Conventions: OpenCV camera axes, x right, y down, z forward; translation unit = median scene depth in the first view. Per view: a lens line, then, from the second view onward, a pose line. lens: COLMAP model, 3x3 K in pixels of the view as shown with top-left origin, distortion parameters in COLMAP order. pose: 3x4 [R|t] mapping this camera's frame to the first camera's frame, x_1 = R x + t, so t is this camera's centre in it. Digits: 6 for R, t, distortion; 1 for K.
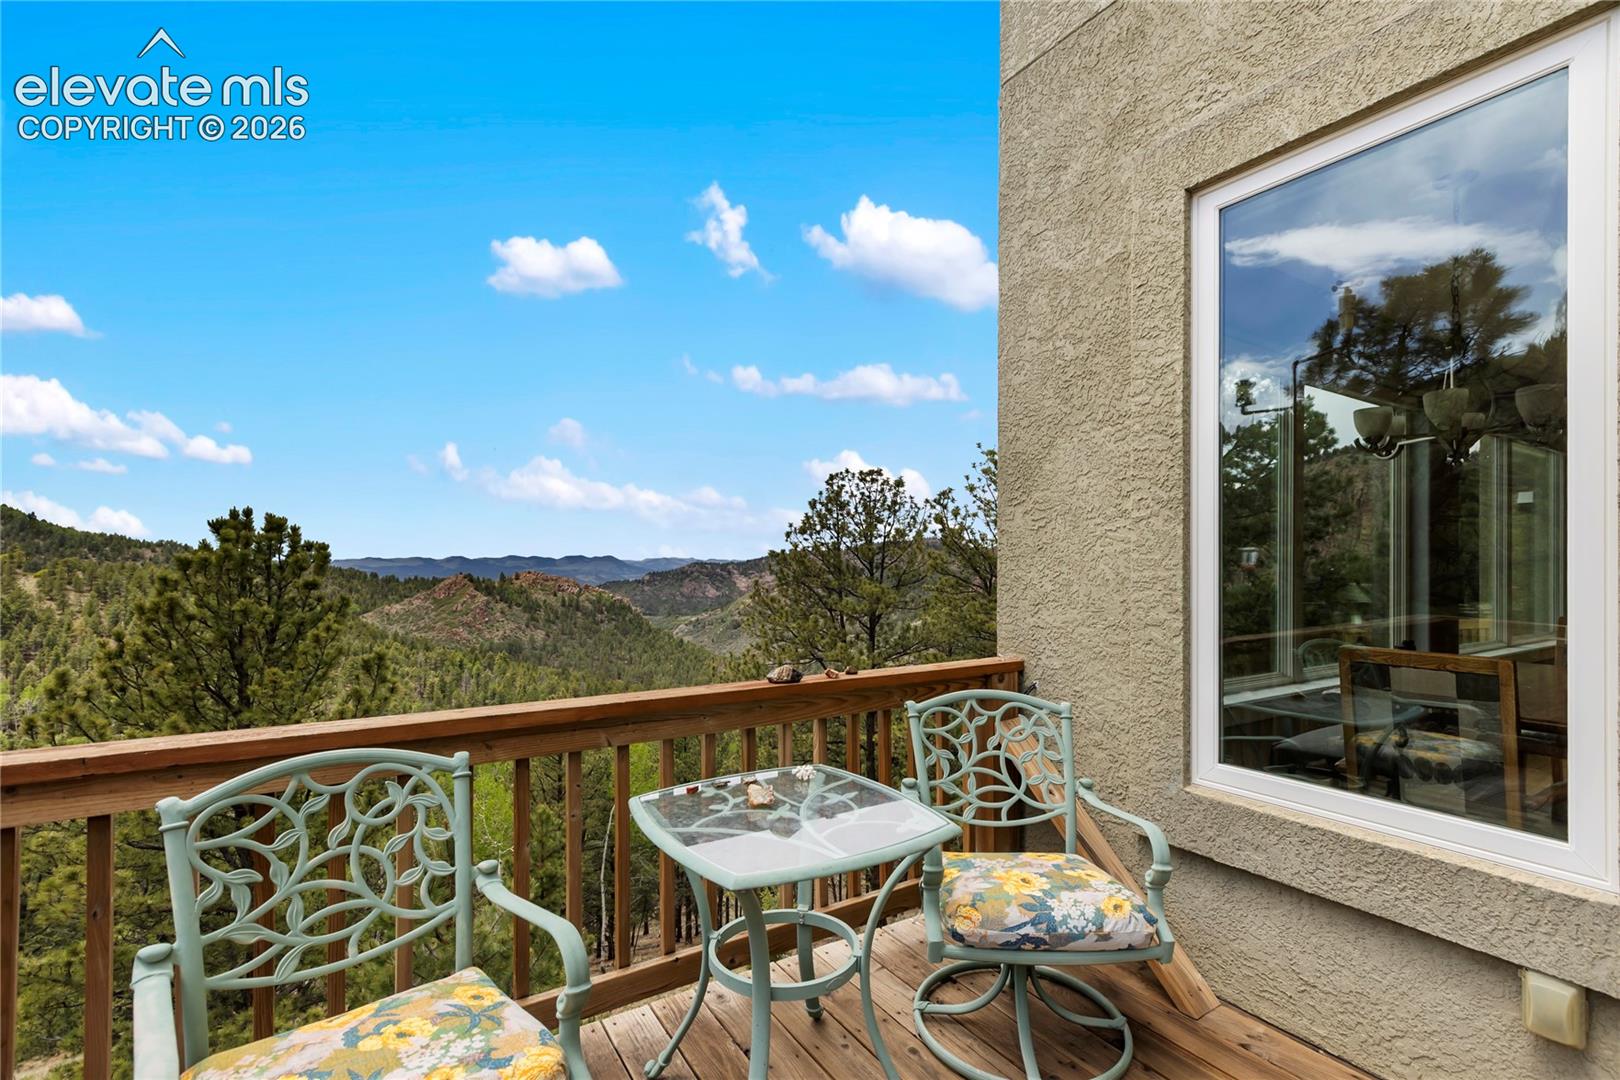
lens RADIAL K [[736.6, 0, 825.2], [0, 736.6, 565.8], [0, 0, 1]] dist [0.010265, -0.000106]
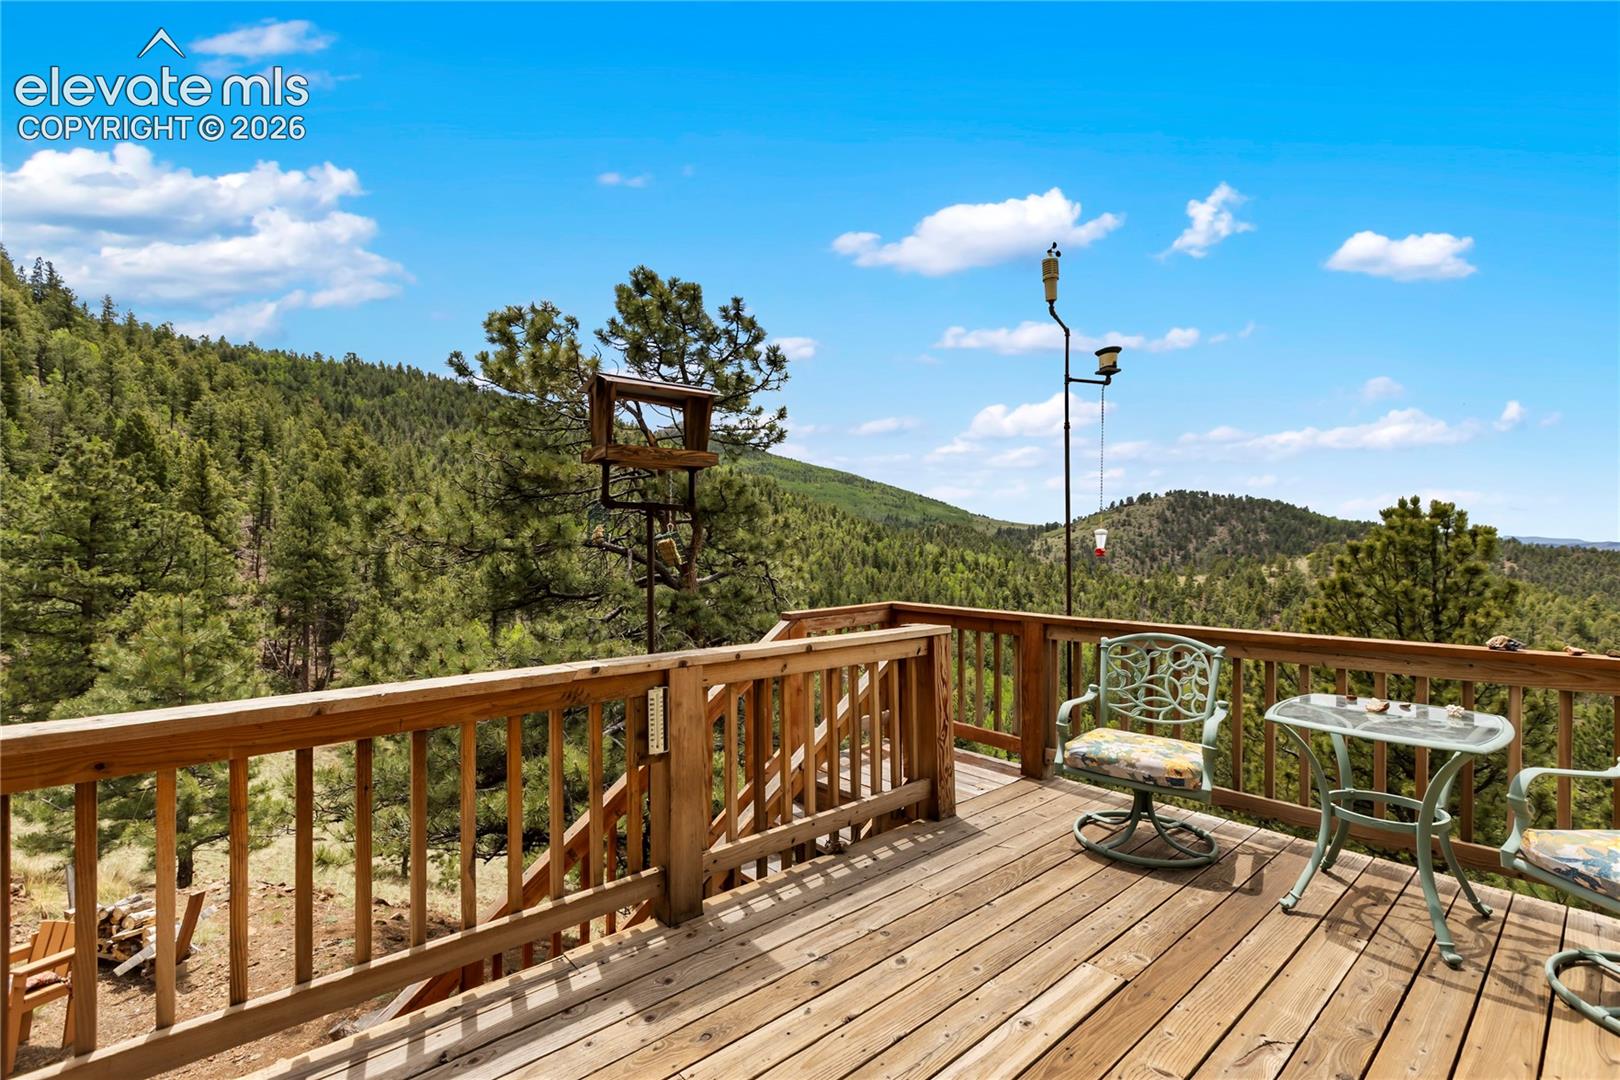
lens RADIAL K [[736.6, 0, 804.1], [0, 736.6, 553.6], [0, 0, 1]] dist [0.010265, -0.000106]
pose [[0.157082, 0.007405, -0.987558, 0.158545], [-0.002870, 0.999971, 0.007042, -0.000567], [0.987581, 0.001728, 0.157098, -0.049997]]
